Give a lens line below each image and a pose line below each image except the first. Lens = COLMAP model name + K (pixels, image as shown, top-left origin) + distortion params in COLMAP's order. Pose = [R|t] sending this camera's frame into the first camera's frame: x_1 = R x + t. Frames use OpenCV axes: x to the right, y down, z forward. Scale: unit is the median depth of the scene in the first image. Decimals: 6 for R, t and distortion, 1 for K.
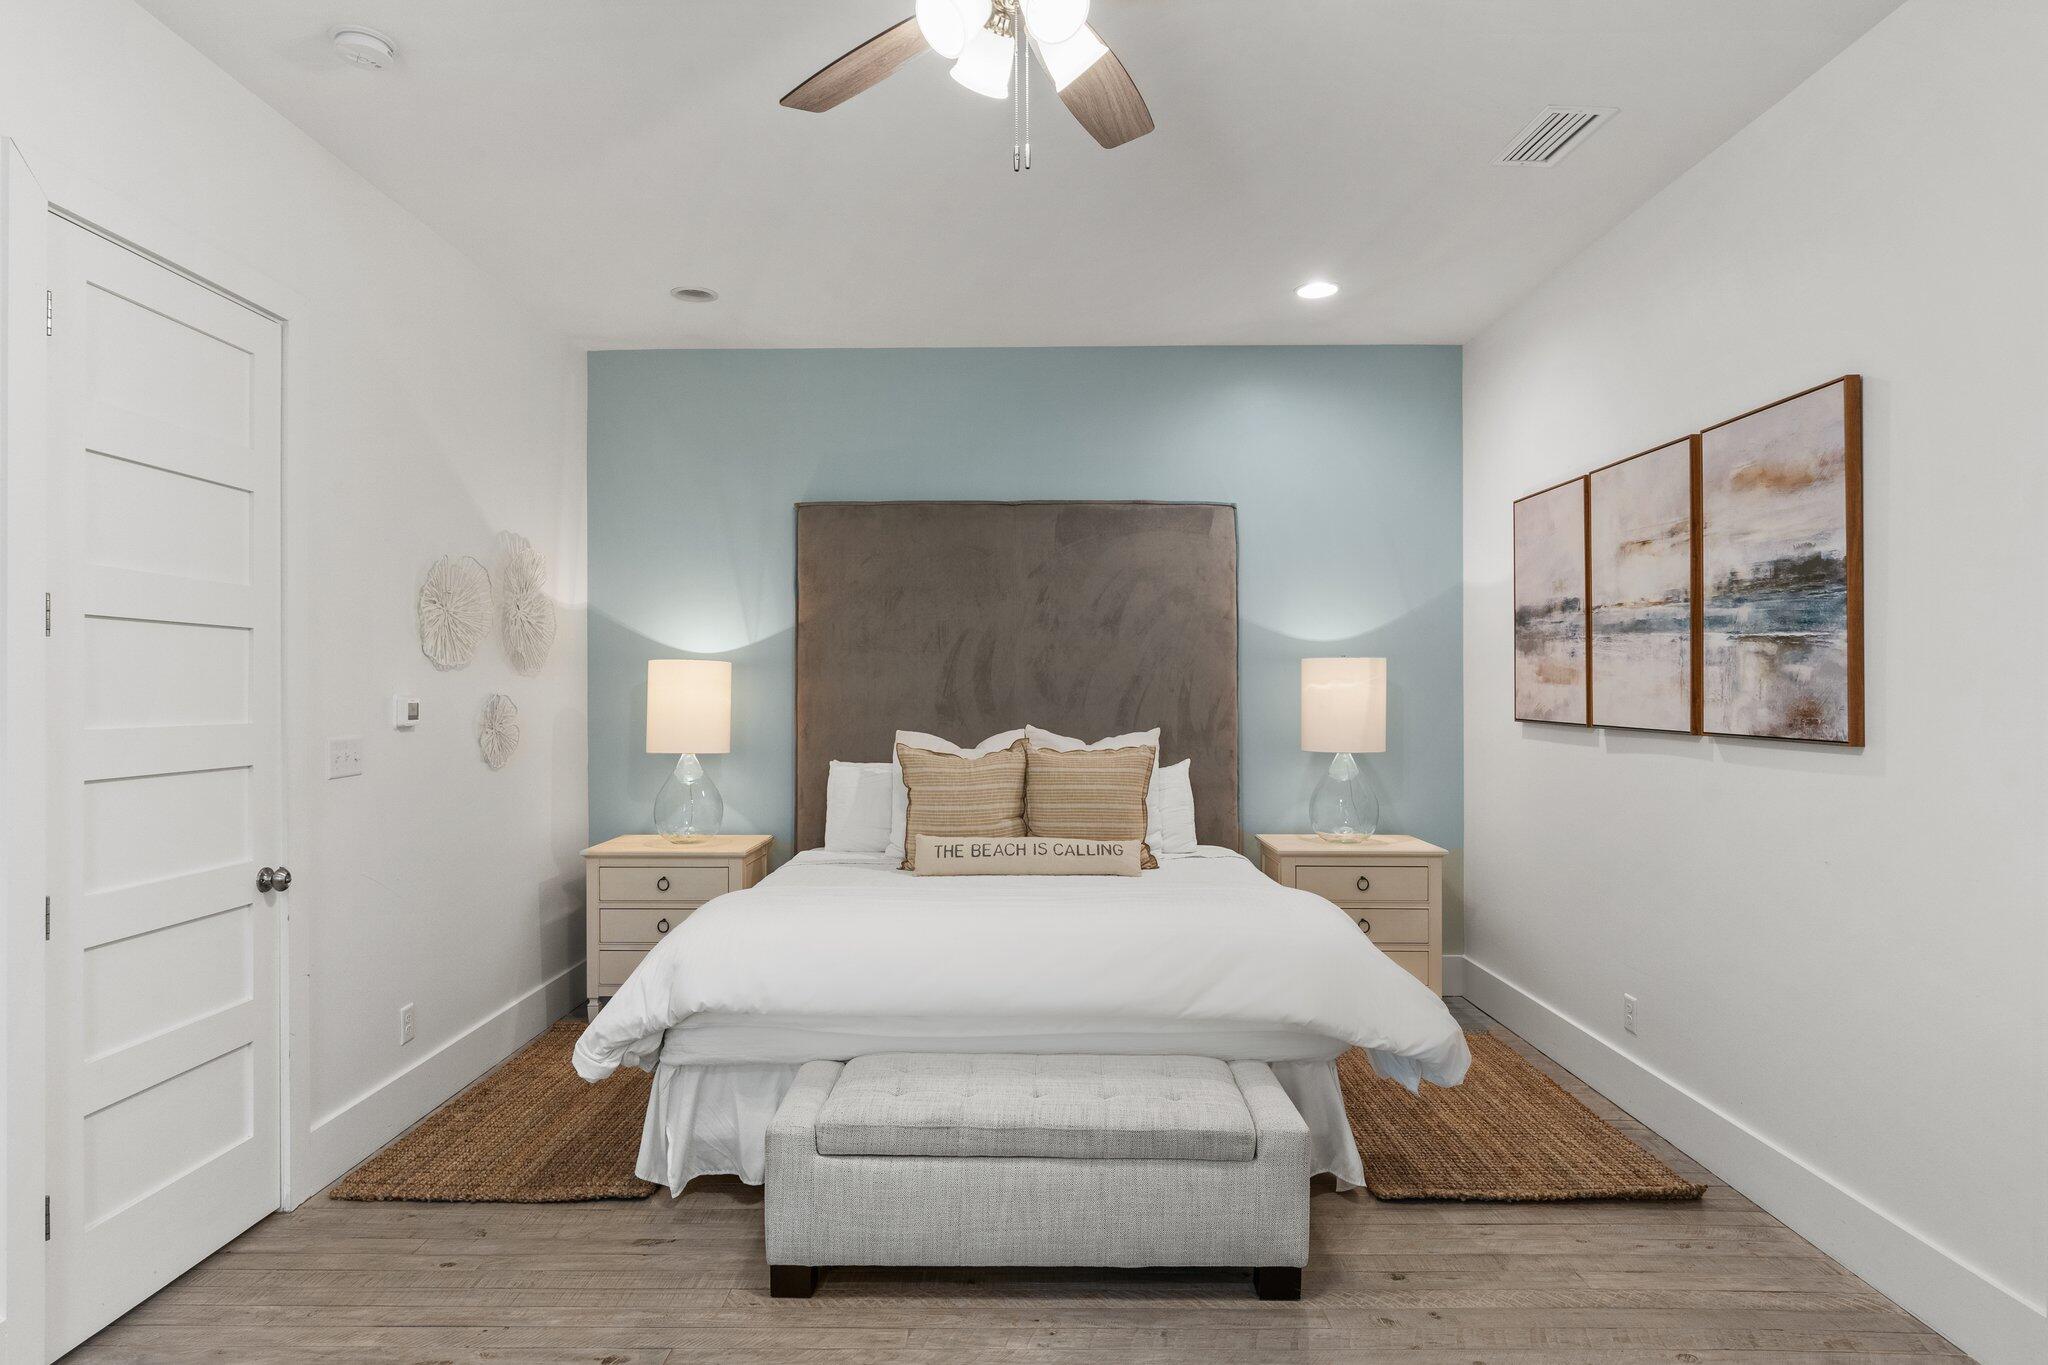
lens RADIAL K [[1145.9, 0, 1024.0], [0, 1145.9, 682.5], [0, 0, 1]] dist [-0.004883, -0.000273]
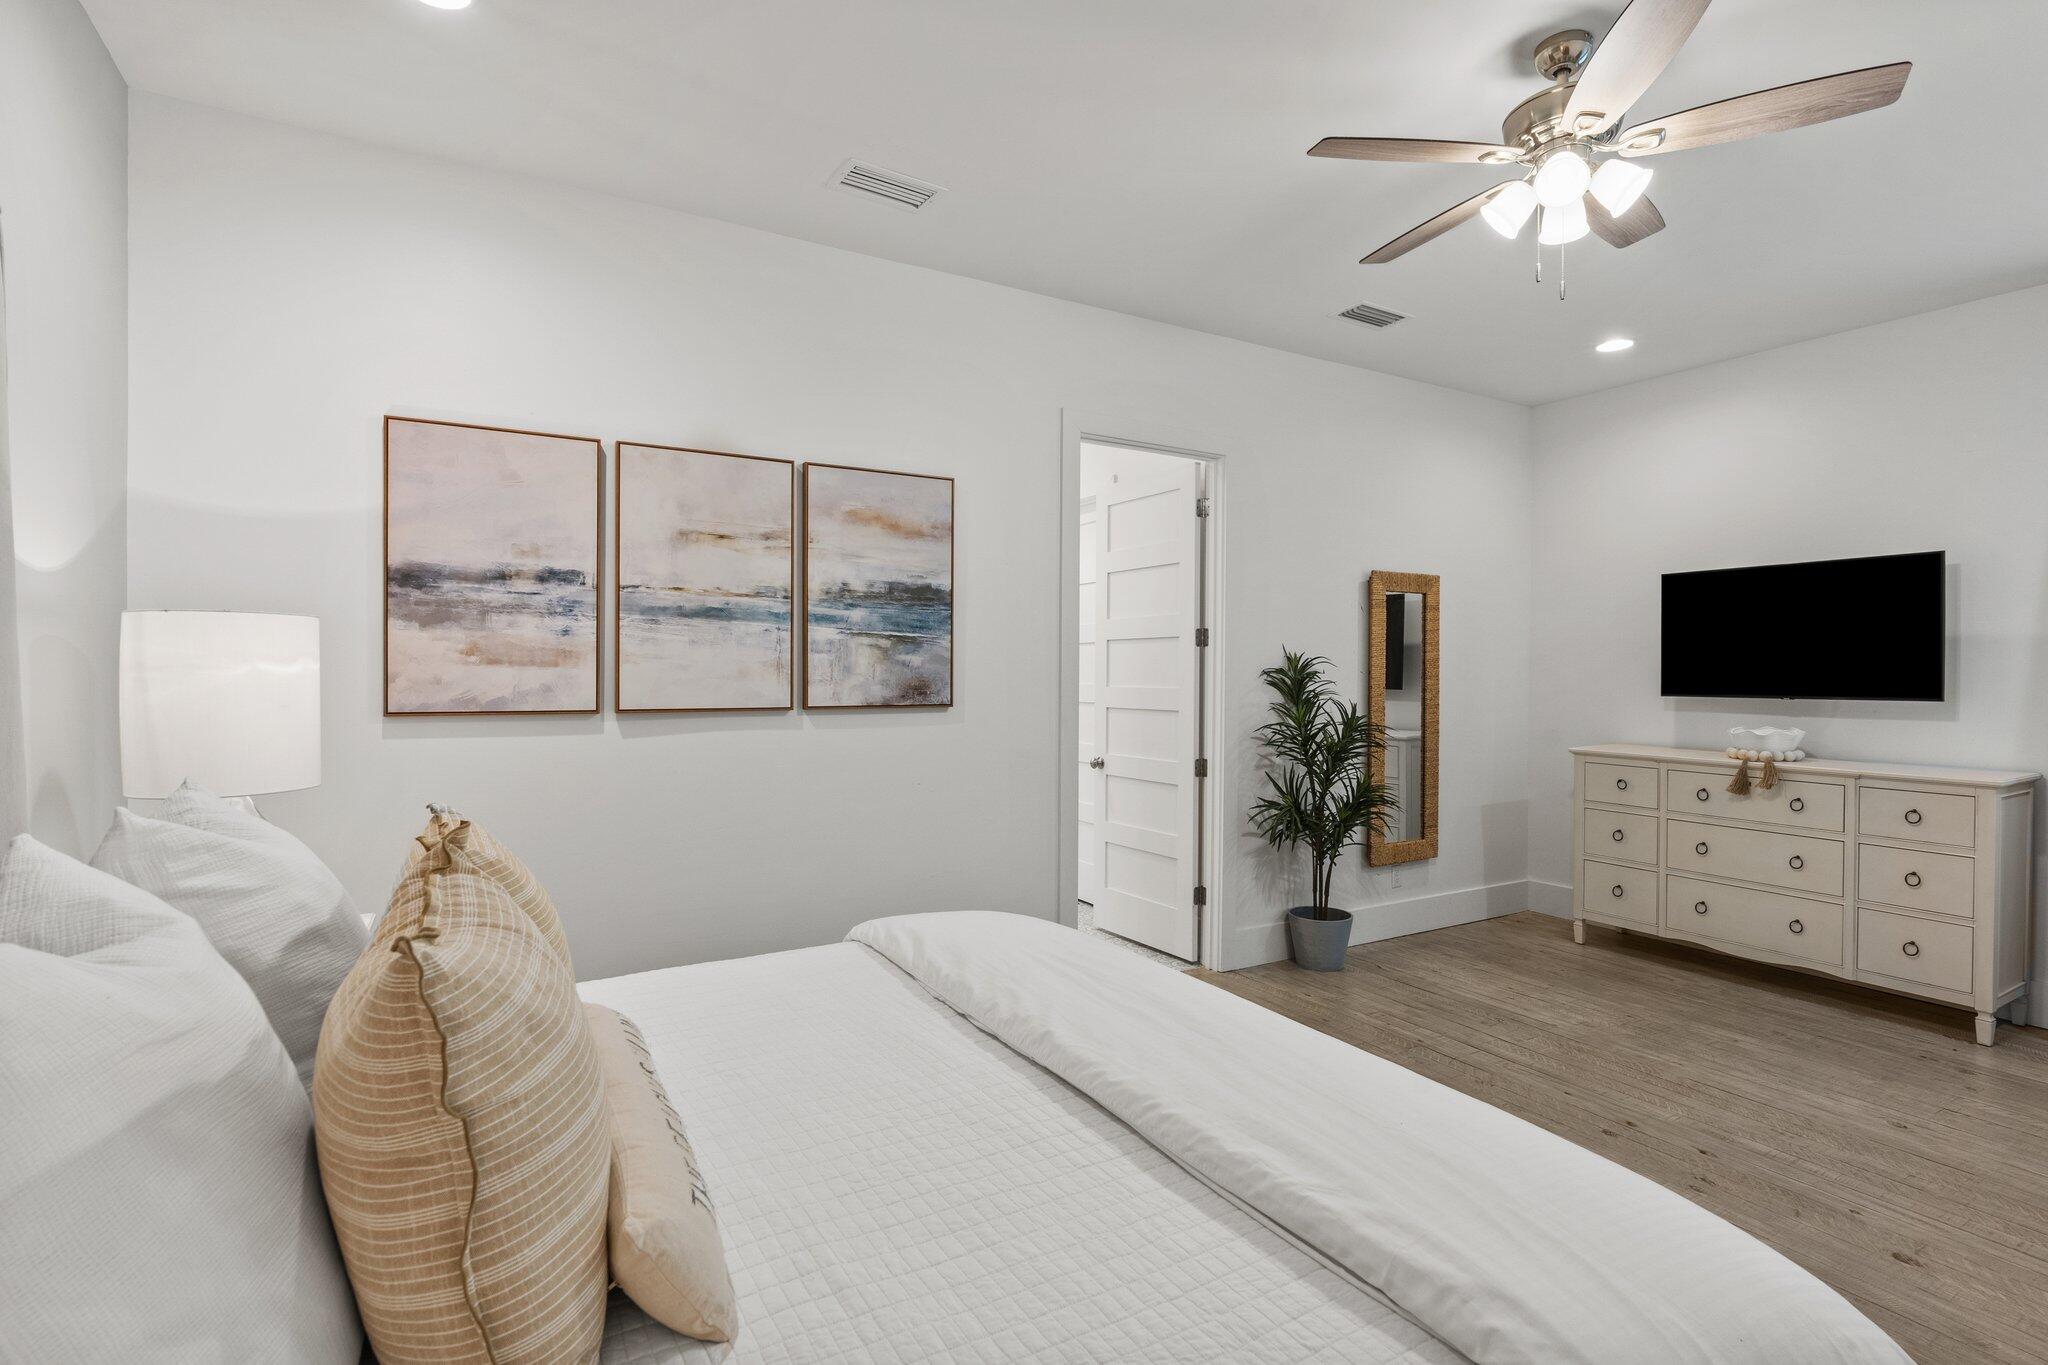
lens RADIAL K [[962.1, 0, 1024.0], [0, 962.1, 682.5], [0, 0, 1]] dist [-0.003456, -0.000032]
pose [[-0.507841, -0.009554, 0.861398, -0.415466], [-0.003500, 0.999953, 0.009028, 0.007002], [-0.861443, 0.001570, -0.507851, 1.304411]]
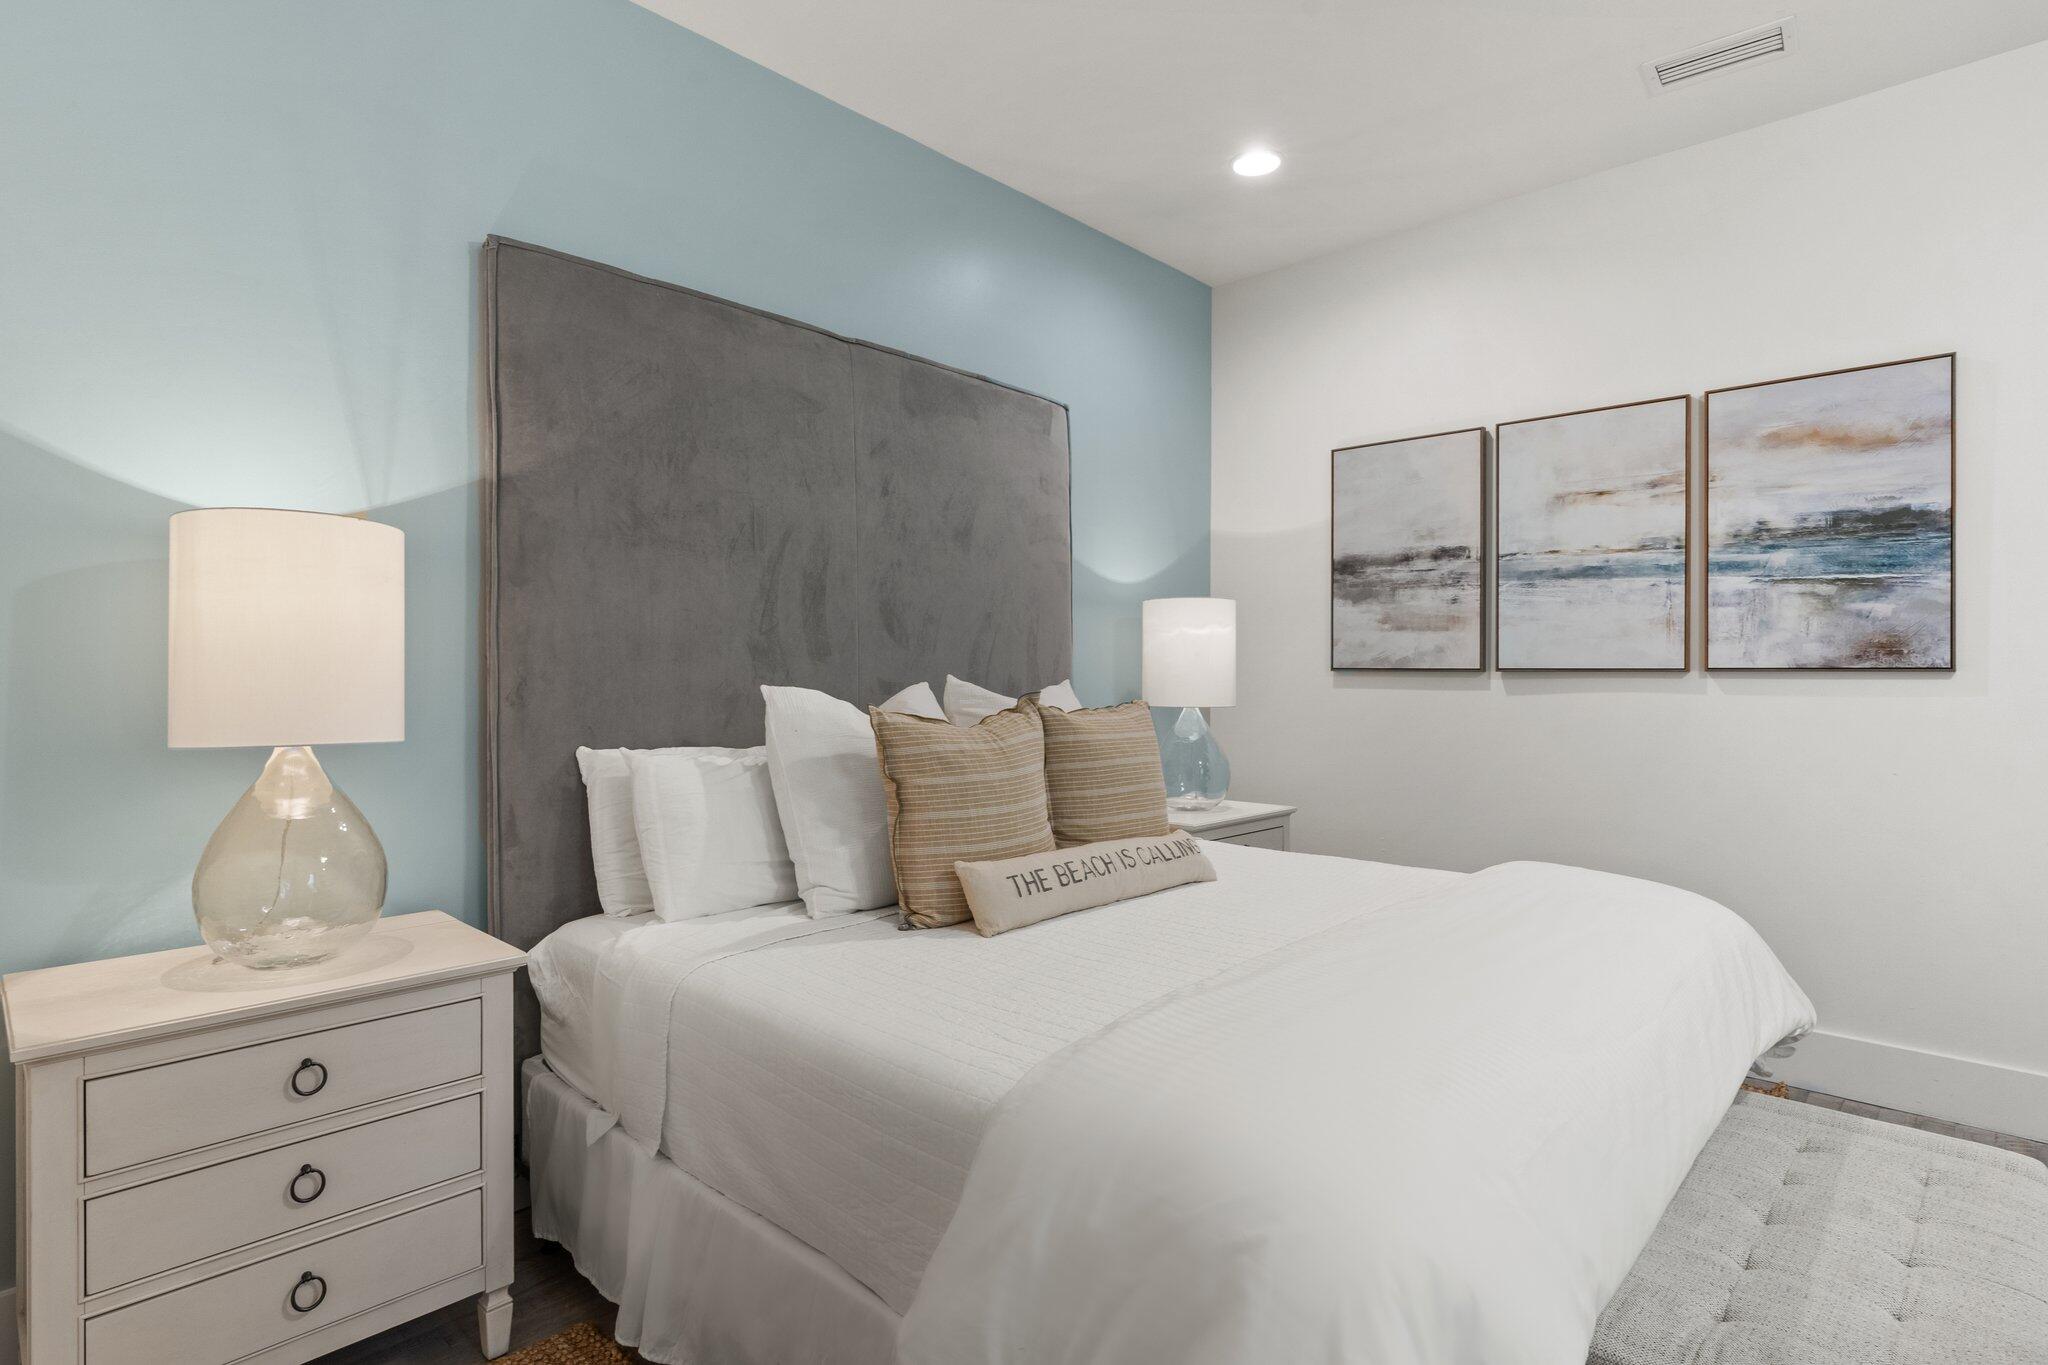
lens RADIAL K [[1038.7, 0, 1020.9], [0, 1038.7, 671.7], [0, 0, 1]] dist [-0.005380, 0.000205]
pose [[0.678352, 0.003087, 0.734730, -0.565593], [-0.003879, 0.999992, -0.000620, 0.049164], [-0.734726, -0.002429, 0.678359, 0.797109]]
